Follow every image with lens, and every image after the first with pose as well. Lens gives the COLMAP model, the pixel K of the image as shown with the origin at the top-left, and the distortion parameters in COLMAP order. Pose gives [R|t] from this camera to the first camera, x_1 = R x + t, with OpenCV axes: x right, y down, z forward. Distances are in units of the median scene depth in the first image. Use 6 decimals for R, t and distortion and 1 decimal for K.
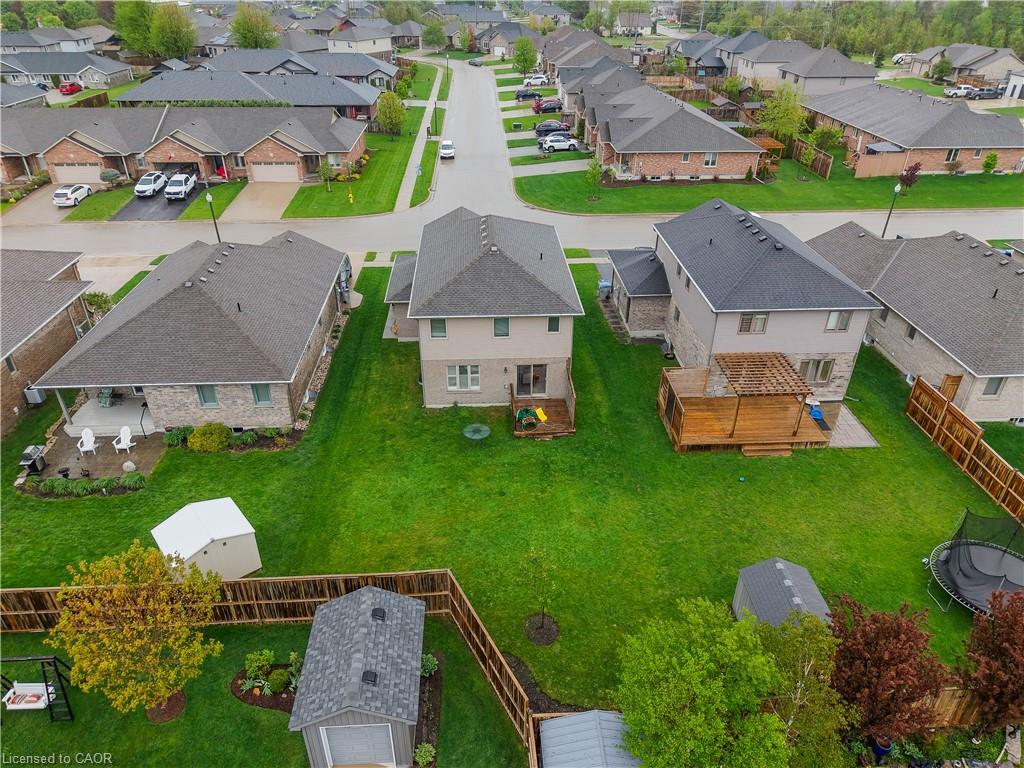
lens RADIAL K [[676.8, 0, 512.0], [0, 676.8, 384.0], [0, 0, 1]] dist [0.063601, -0.085986]
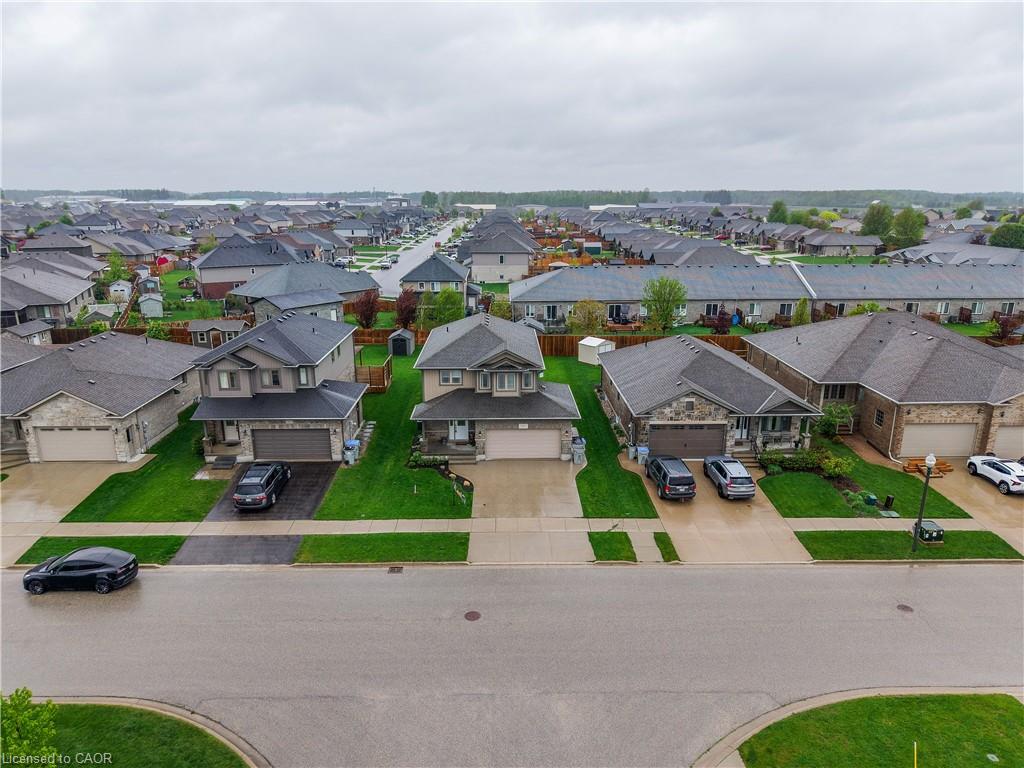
lens RADIAL K [[676.8, 0, 512.0], [0, 676.8, 384.0], [0, 0, 1]] dist [0.063601, -0.085986]
pose [[-0.999288, -0.019137, 0.032506, -0.155503], [0.010609, 0.684391, 0.729038, -1.283272], [-0.036198, 0.728864, -0.683701, 2.313102]]
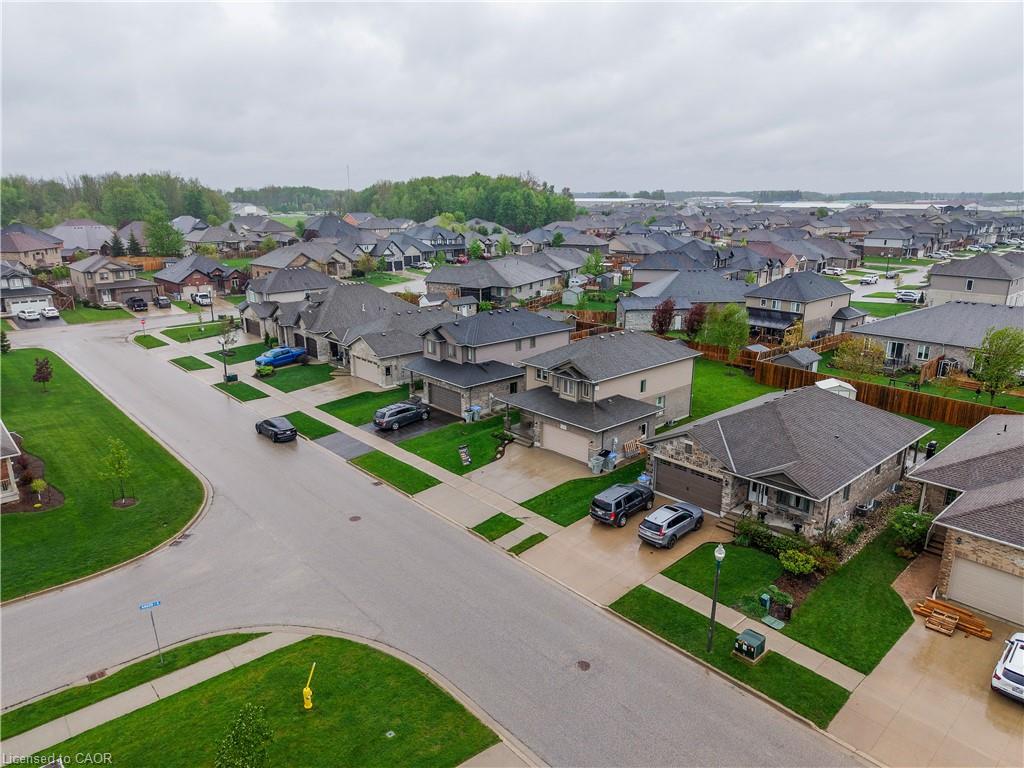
lens RADIAL K [[676.8, 0, 512.0], [0, 676.8, 384.0], [0, 0, 1]] dist [0.063601, -0.085986]
pose [[-0.629177, -0.216010, 0.746643, -1.185932], [0.399449, 0.734184, 0.549012, -1.211141], [-0.666766, 0.643671, -0.375647, 2.050513]]
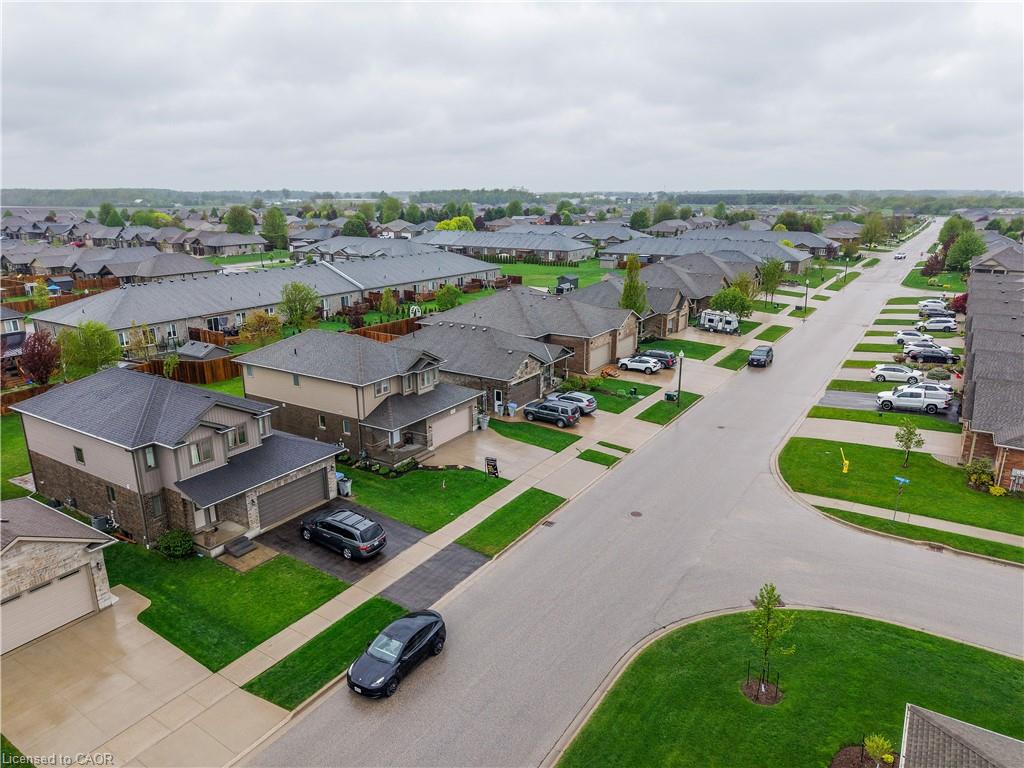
lens RADIAL K [[676.8, 0, 512.0], [0, 676.8, 384.0], [0, 0, 1]] dist [0.063601, -0.085986]
pose [[-0.579767, 0.209180, -0.787473, 0.995722], [-0.428707, 0.743567, 0.513146, -1.154687], [0.692879, 0.635100, -0.341418, 2.044955]]
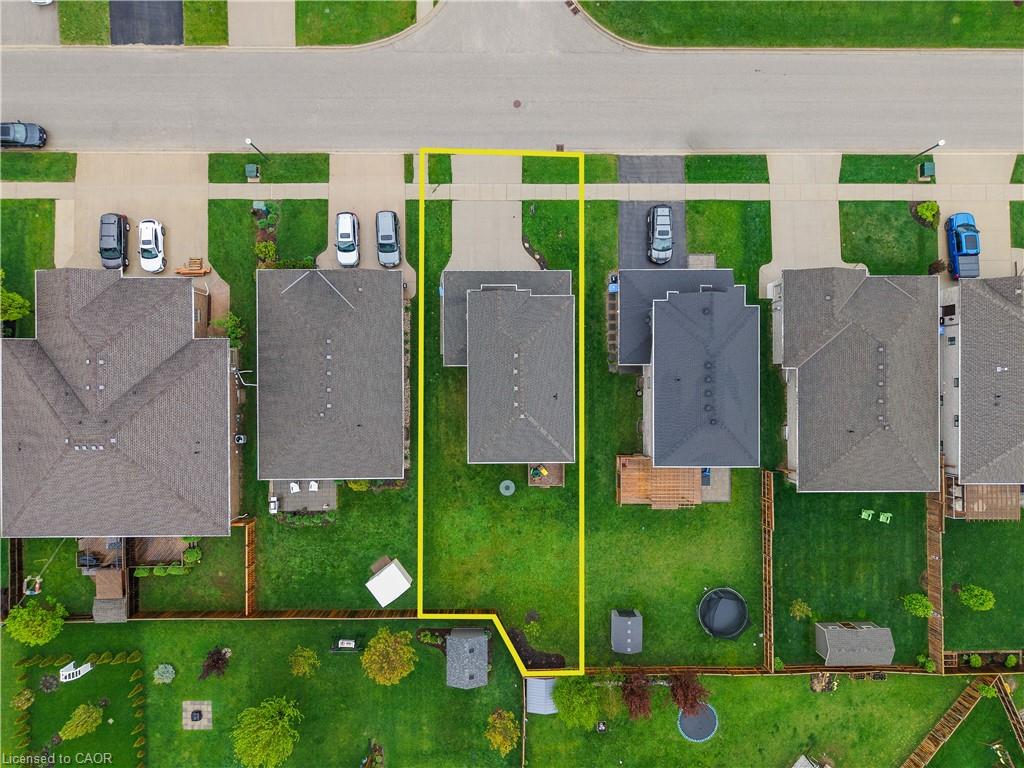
lens RADIAL K [[676.8, 0, 512.0], [0, 676.8, 384.0], [0, 0, 1]] dist [0.063601, -0.085986]
pose [[0.998619, 0.052389, 0.003959, -0.061715], [-0.030804, 0.522800, 0.851898, -1.615870], [0.042560, -0.850844, 0.523692, 0.299977]]
